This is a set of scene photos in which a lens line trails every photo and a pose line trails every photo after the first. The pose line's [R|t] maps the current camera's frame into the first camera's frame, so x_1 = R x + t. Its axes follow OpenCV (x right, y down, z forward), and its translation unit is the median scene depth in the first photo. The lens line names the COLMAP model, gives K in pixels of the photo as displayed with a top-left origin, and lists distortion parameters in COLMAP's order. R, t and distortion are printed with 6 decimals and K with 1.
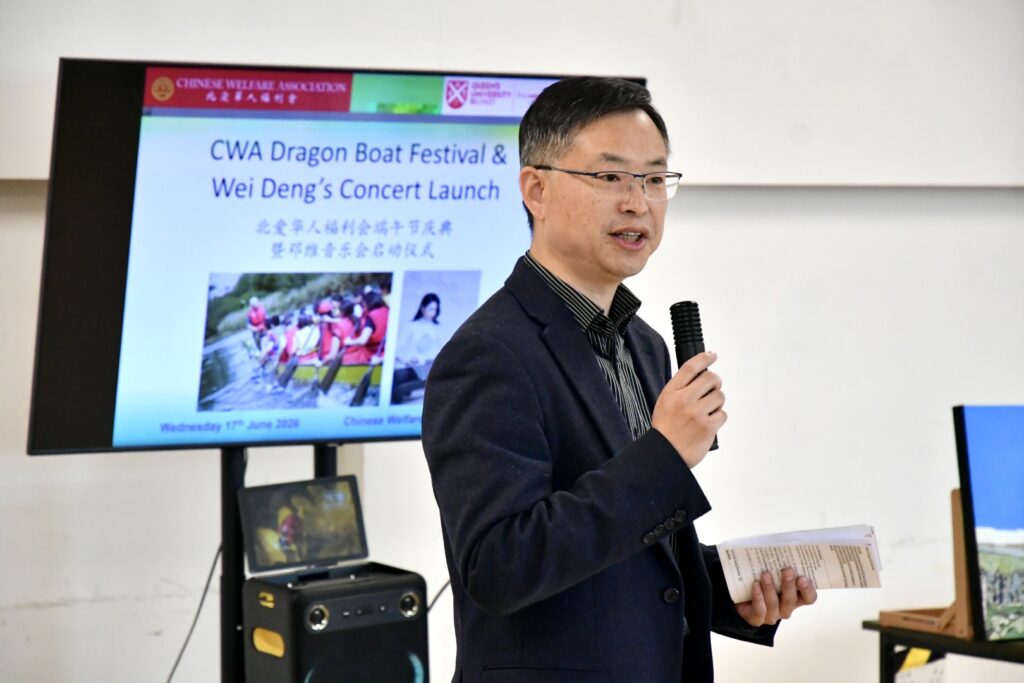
lens RADIAL K [[3431.5, 0, 512.2], [0, 3431.5, 346.1], [0, 0, 1]] dist [0.000200, 0.000000]
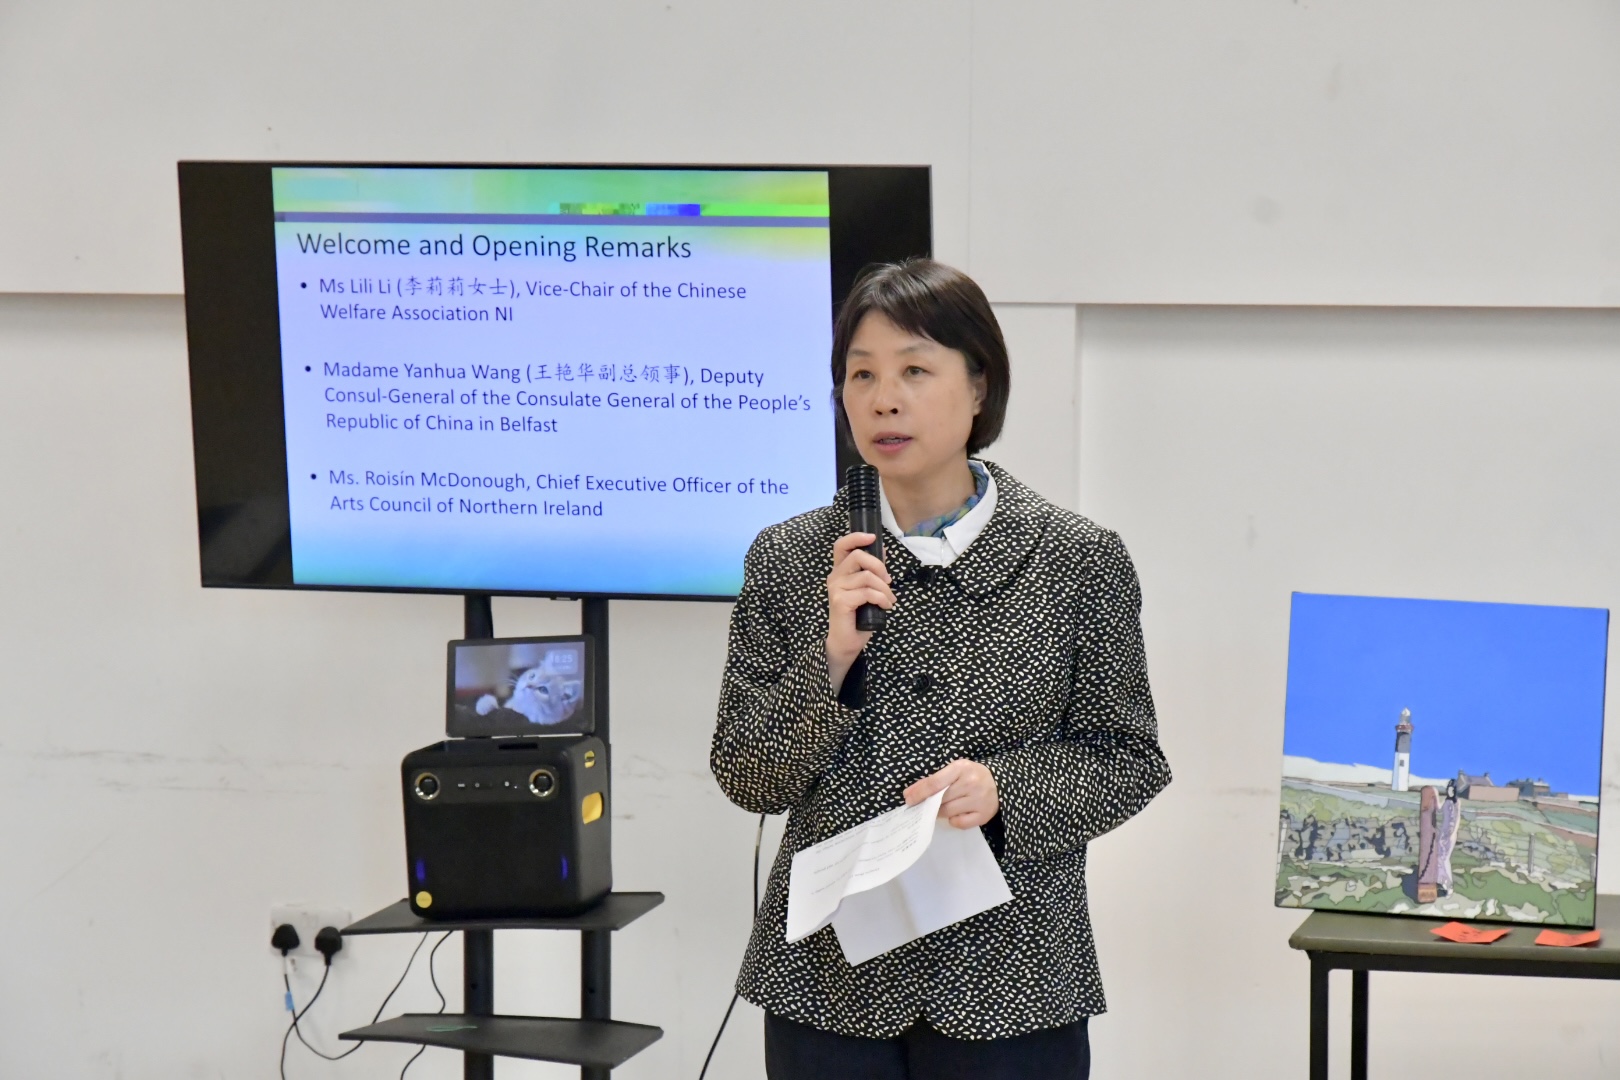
lens RADIAL K [[4392.7, 0, 810.0], [0, 4392.7, 538.4], [0, 0, 1]] dist [-0.067042, 0.000000]
pose [[0.689322, 0.032019, -0.723747, 0.753274], [-0.040396, 0.999167, 0.005729, 0.004466], [0.723328, 0.025288, 0.690041, 0.264788]]
